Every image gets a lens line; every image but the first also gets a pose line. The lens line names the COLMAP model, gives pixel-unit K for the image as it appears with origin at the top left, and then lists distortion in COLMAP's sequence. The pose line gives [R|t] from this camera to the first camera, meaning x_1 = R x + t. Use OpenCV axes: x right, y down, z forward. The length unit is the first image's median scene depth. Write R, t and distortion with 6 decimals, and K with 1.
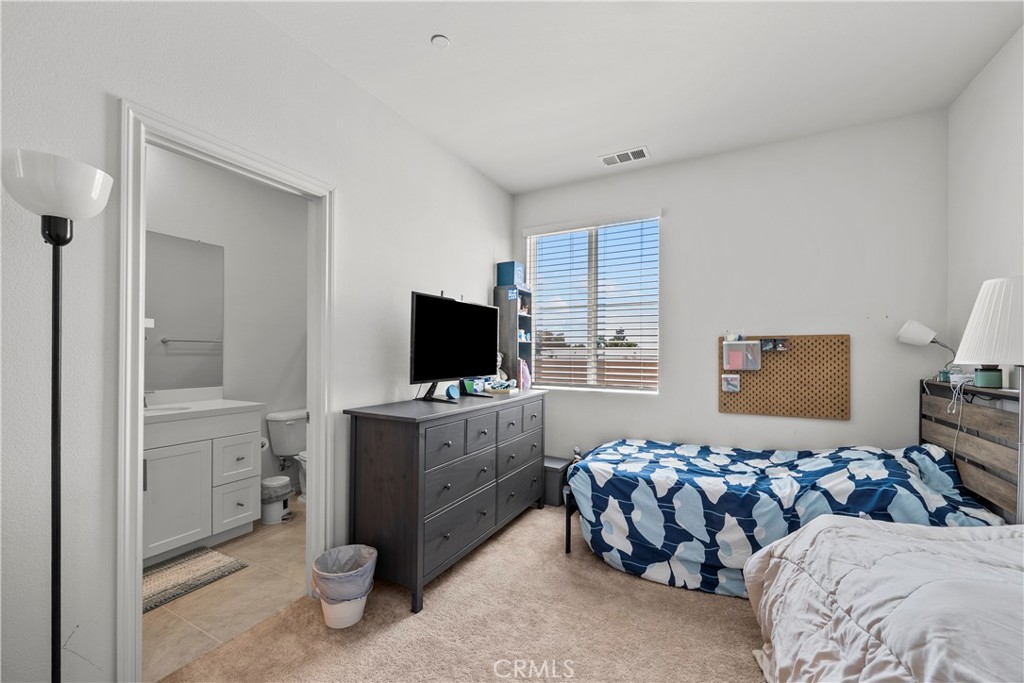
lens RADIAL K [[407.4, 0, 508.0], [0, 407.4, 352.5], [0, 0, 1]] dist [-0.001607, -0.001641]
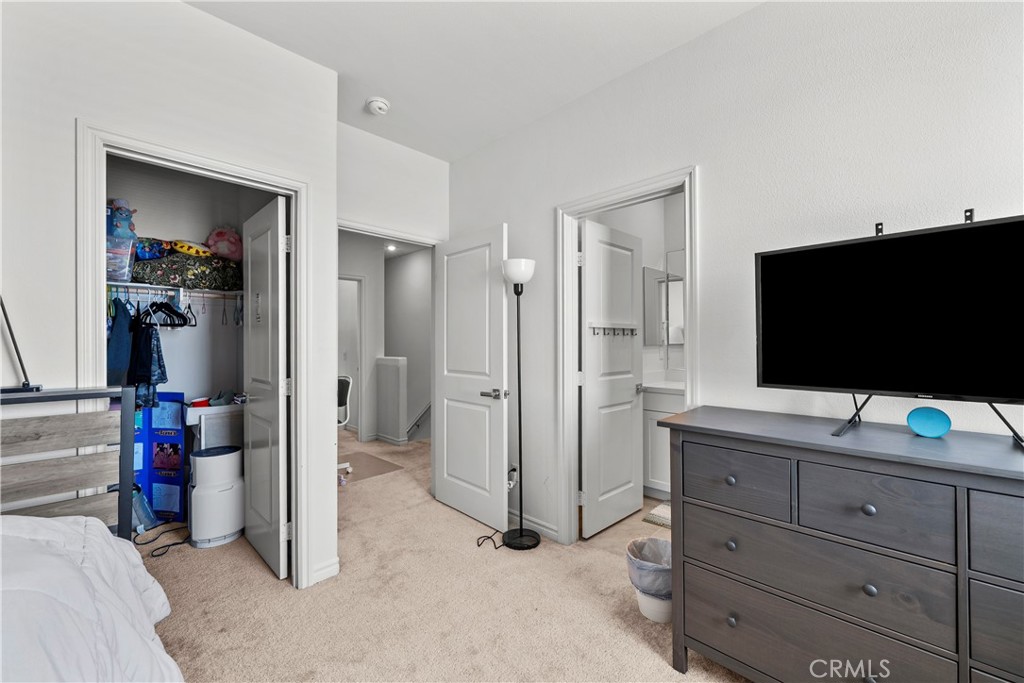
lens RADIAL K [[407.4, 0, 513.0], [0, 407.4, 341.1], [0, 0, 1]] dist [-0.001607, -0.001641]
pose [[-0.269007, -0.007375, -0.963110, 0.543475], [0.010121, 0.999894, -0.010483, 0.002679], [0.963085, -0.012567, -0.268903, 0.788194]]
